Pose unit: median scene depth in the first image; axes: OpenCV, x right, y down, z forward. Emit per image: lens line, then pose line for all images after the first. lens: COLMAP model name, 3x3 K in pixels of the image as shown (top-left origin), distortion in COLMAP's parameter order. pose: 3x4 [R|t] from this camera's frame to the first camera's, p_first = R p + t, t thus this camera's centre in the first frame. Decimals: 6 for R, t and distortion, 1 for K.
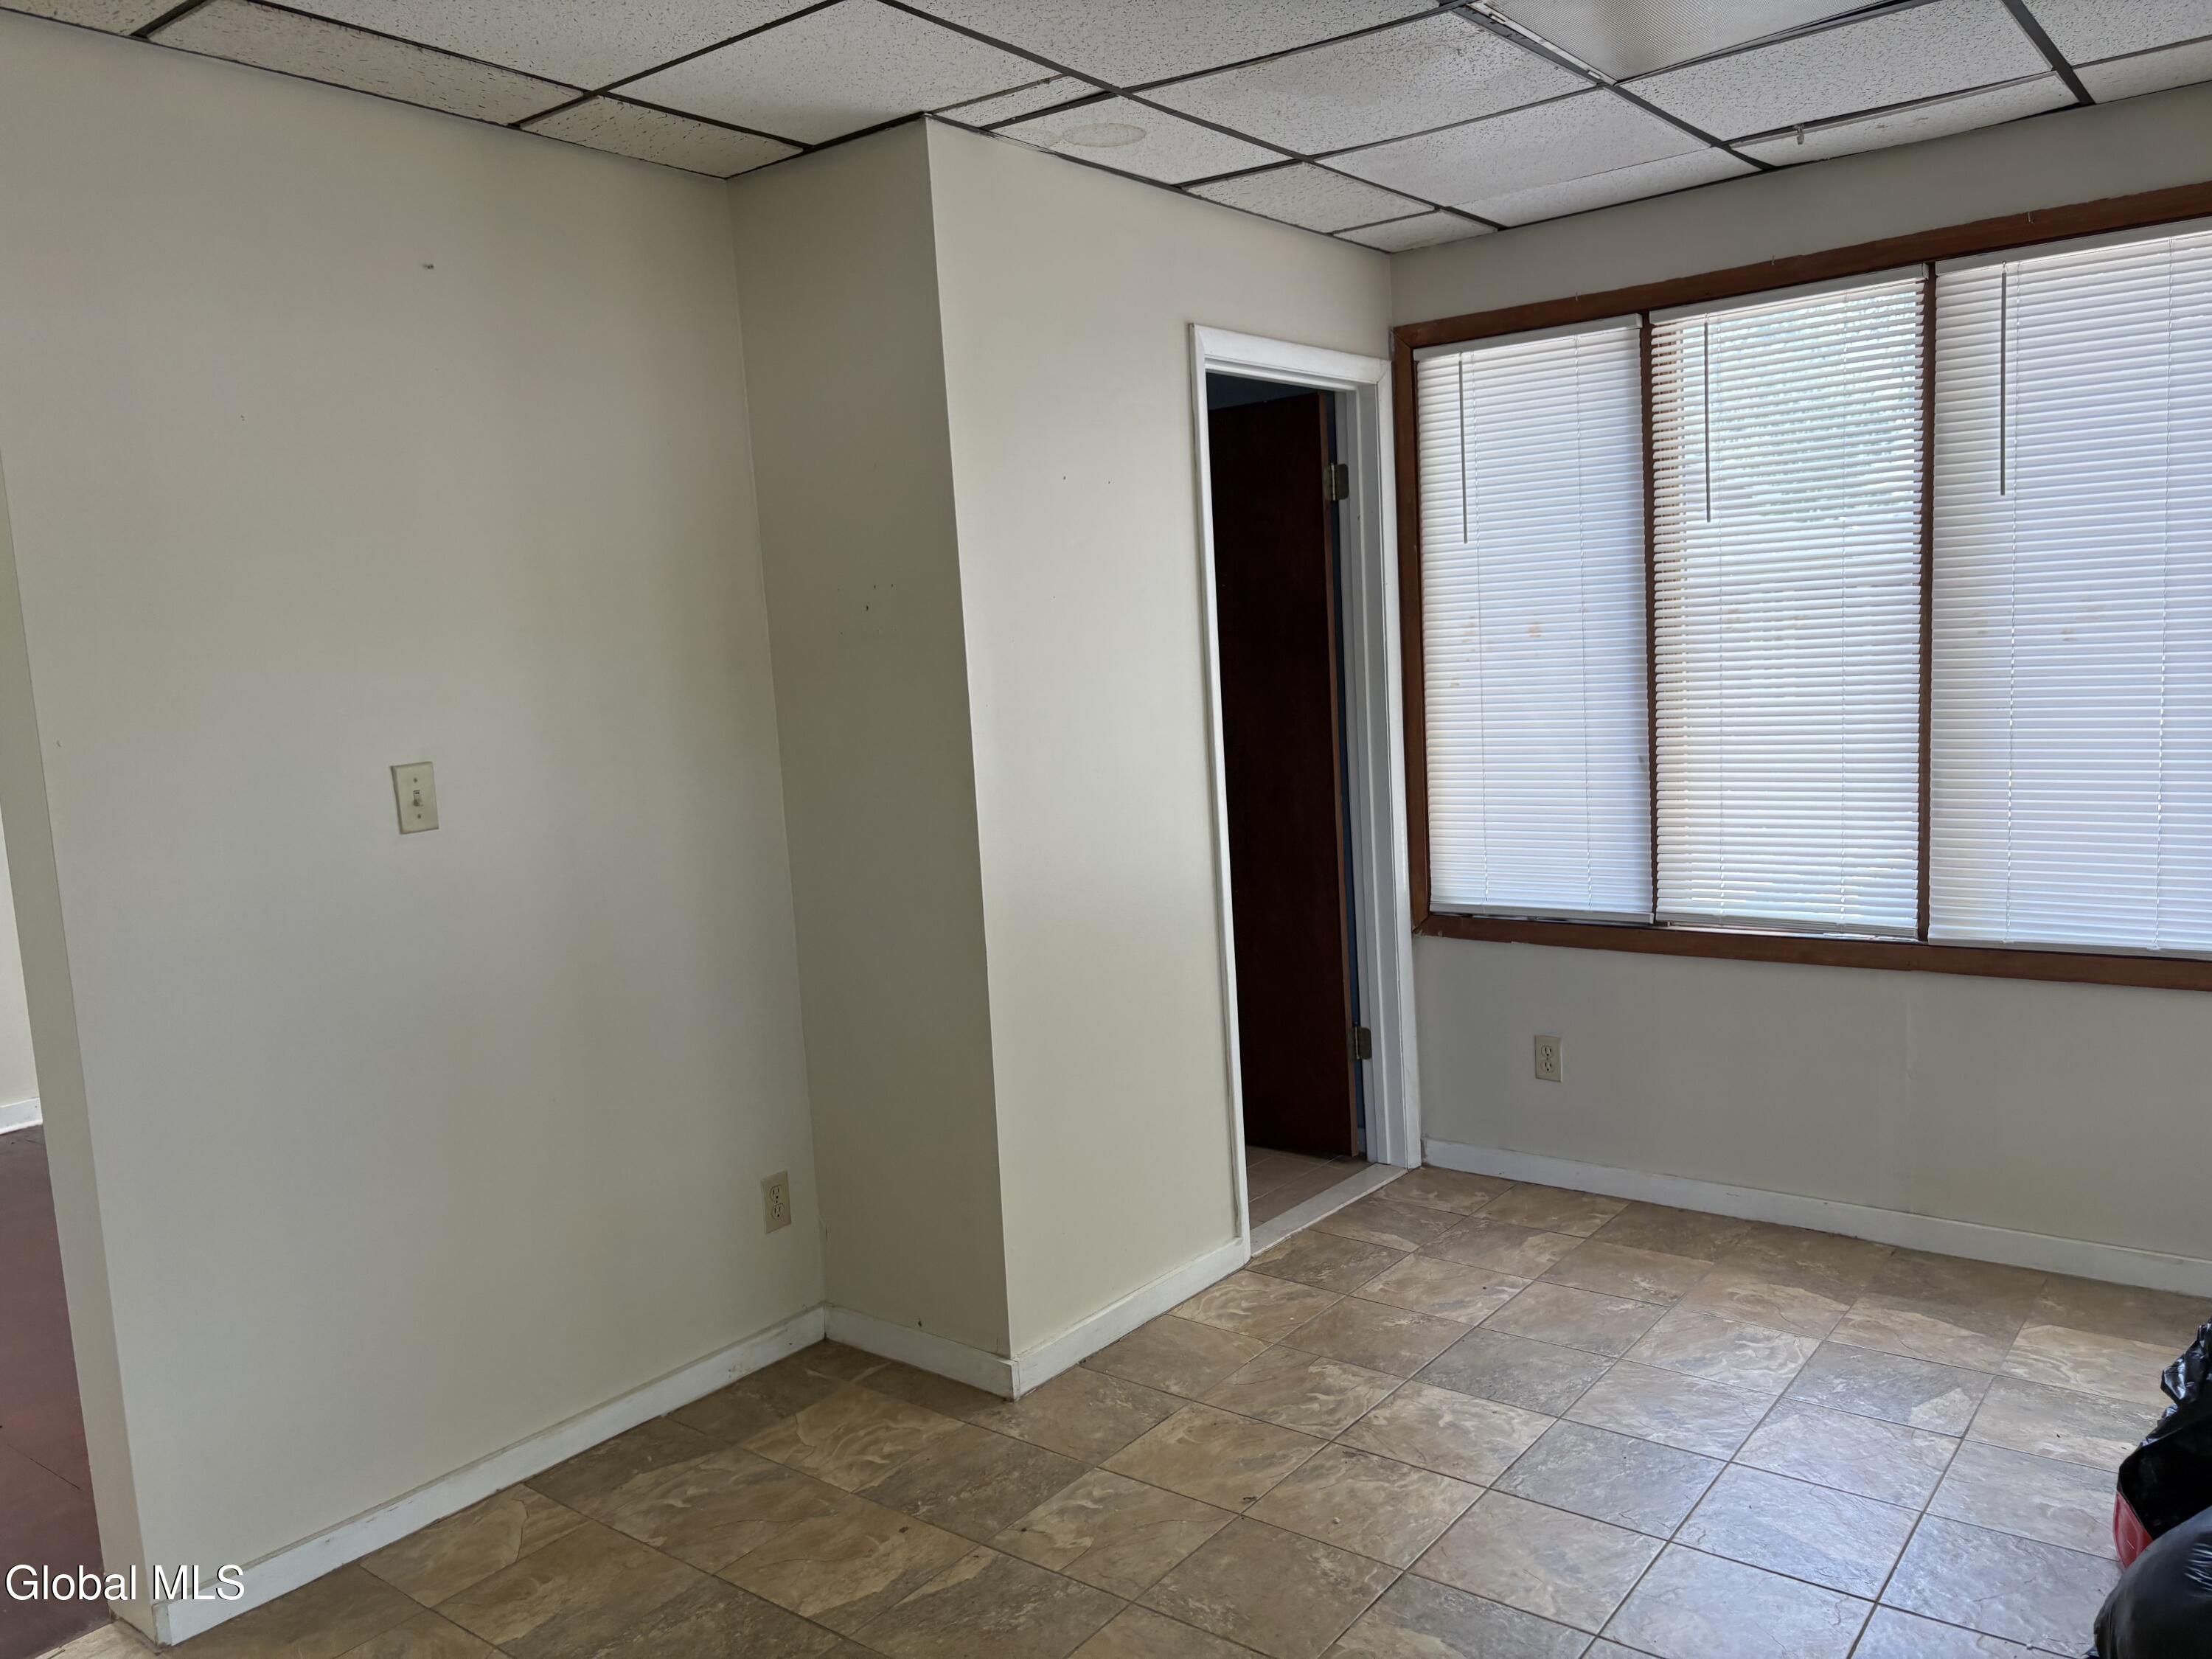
lens RADIAL K [[1675.4, 0, 1112.2], [0, 1675.4, 836.8], [0, 0, 1]] dist [0.015811, -0.003511]
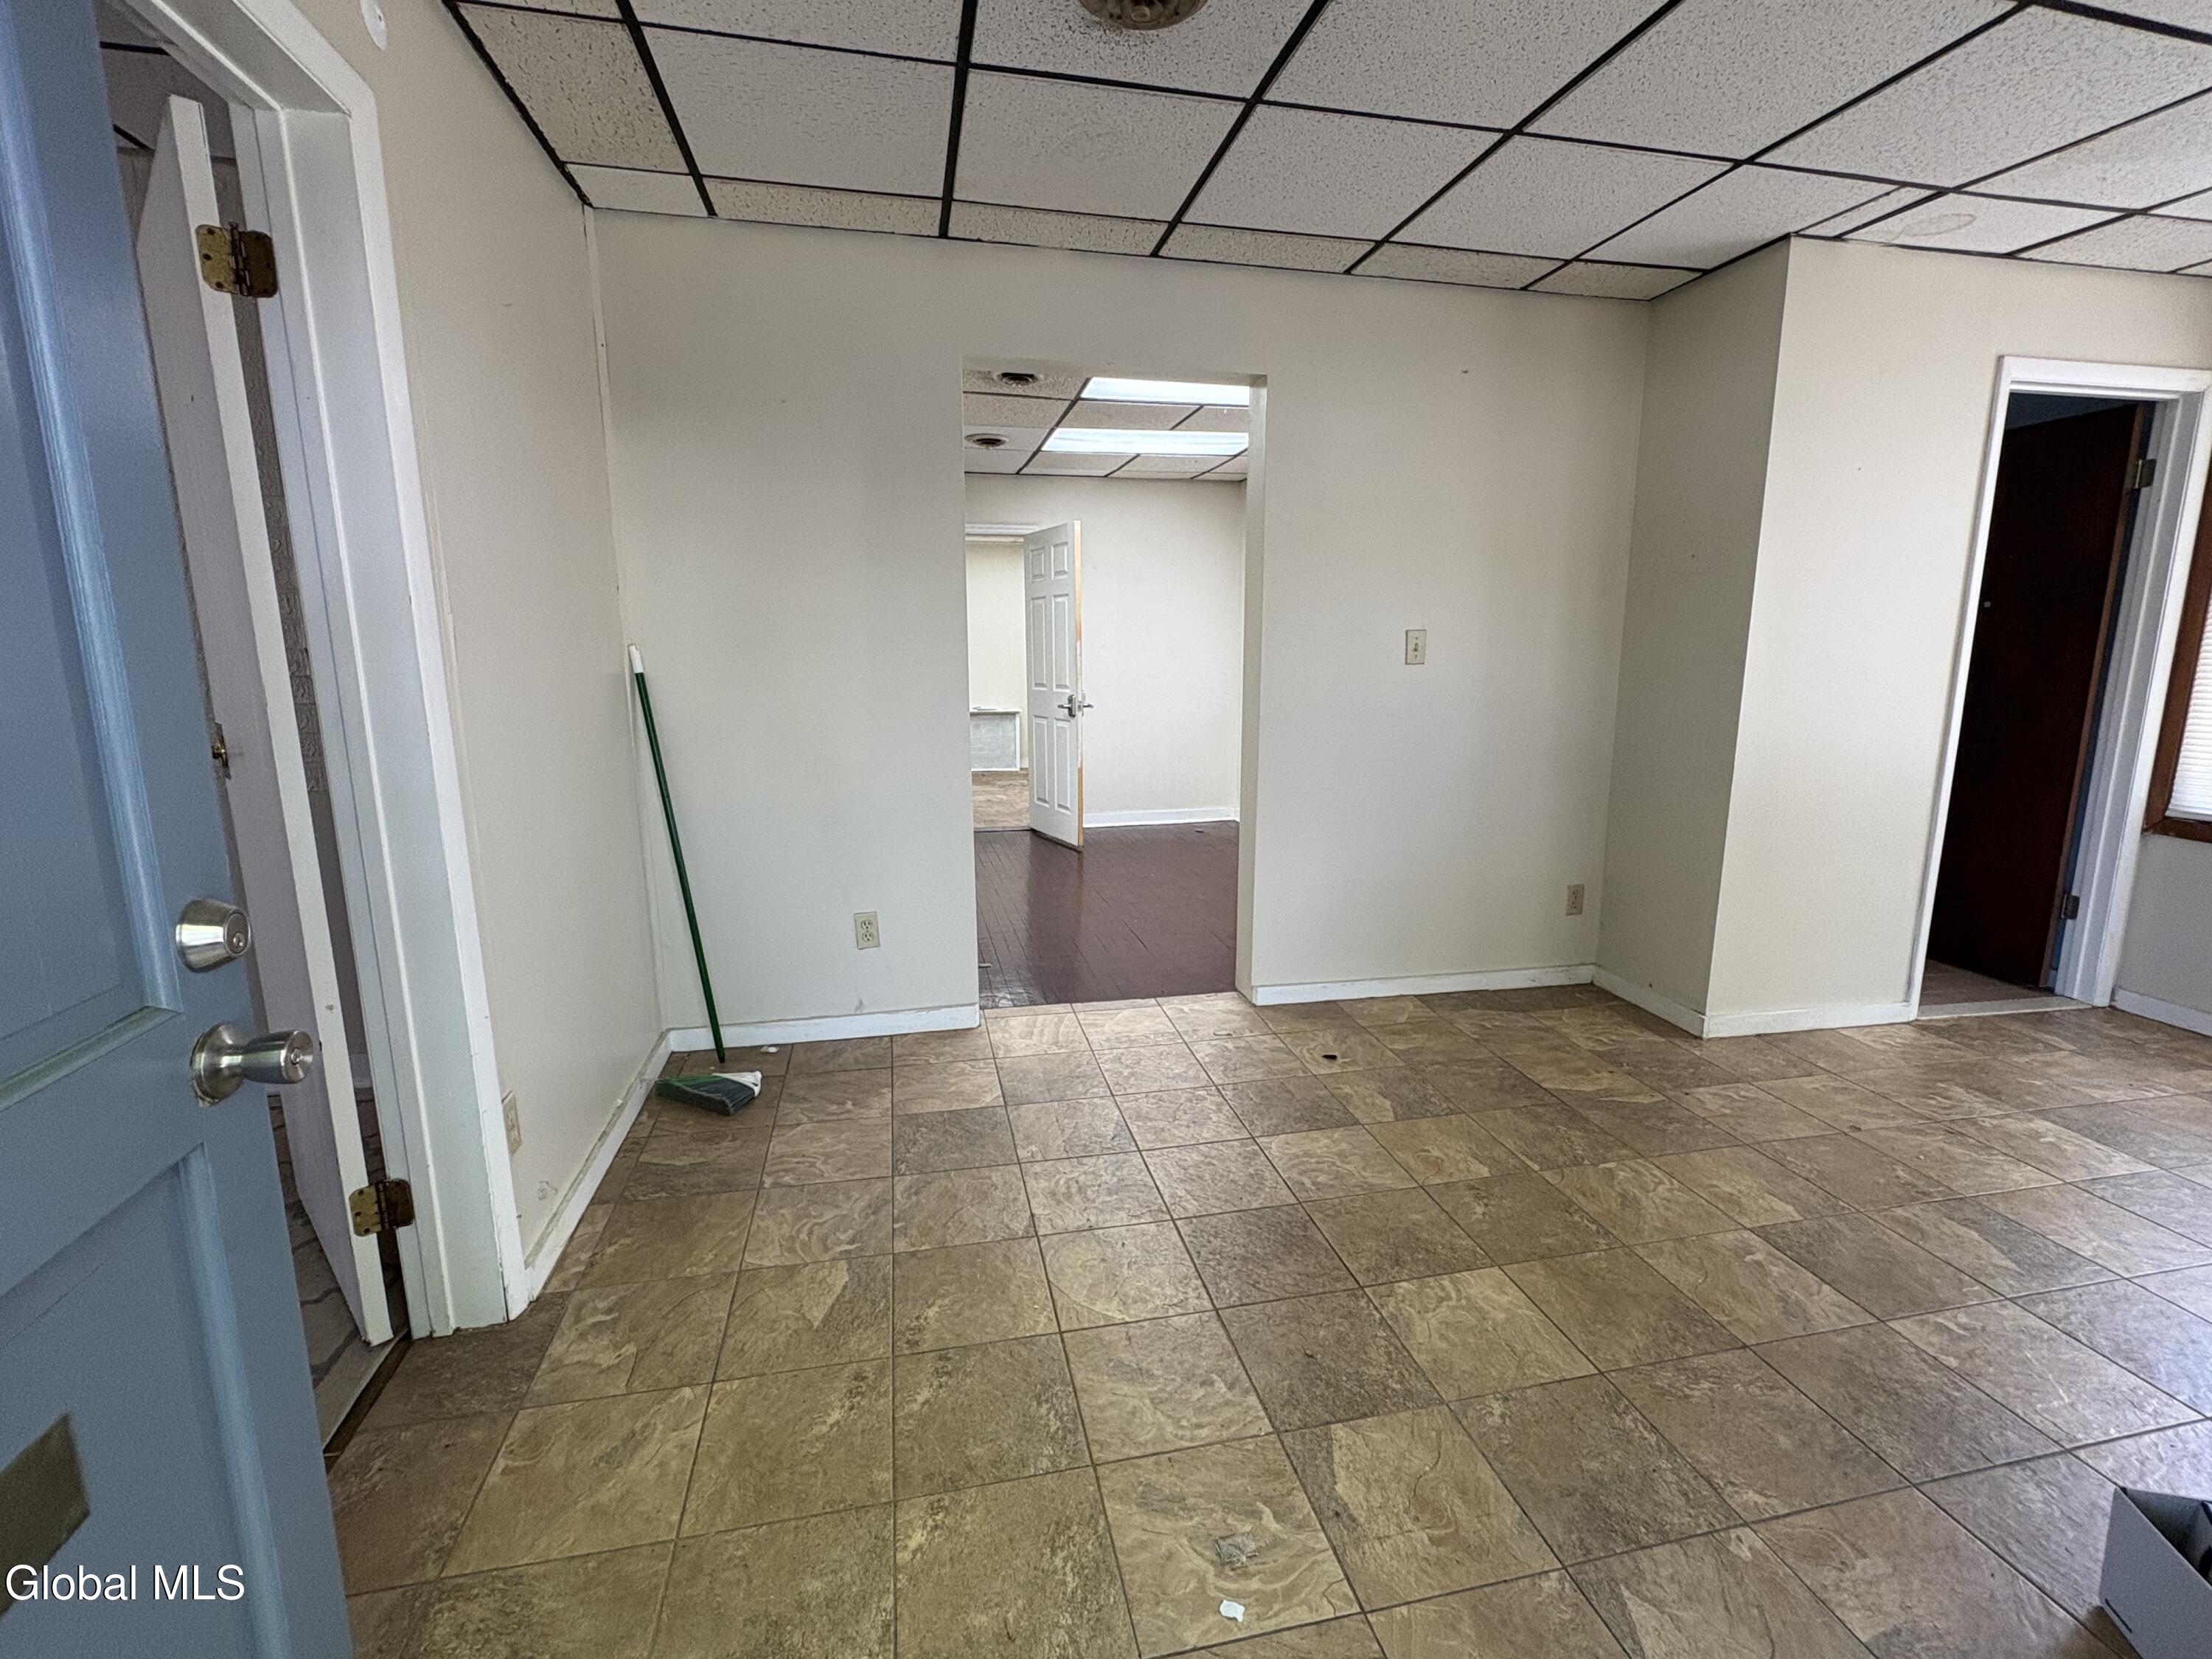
lens RADIAL K [[996.5, 0, 1107.2], [0, 996.5, 831.3], [0, 0, 1]] dist [0.001460, -0.001480]
pose [[0.757031, 0.166856, -0.631715, 0.085873], [-0.119432, 0.985891, 0.117280, 0.088450], [0.642371, -0.013338, 0.766278, -0.136683]]
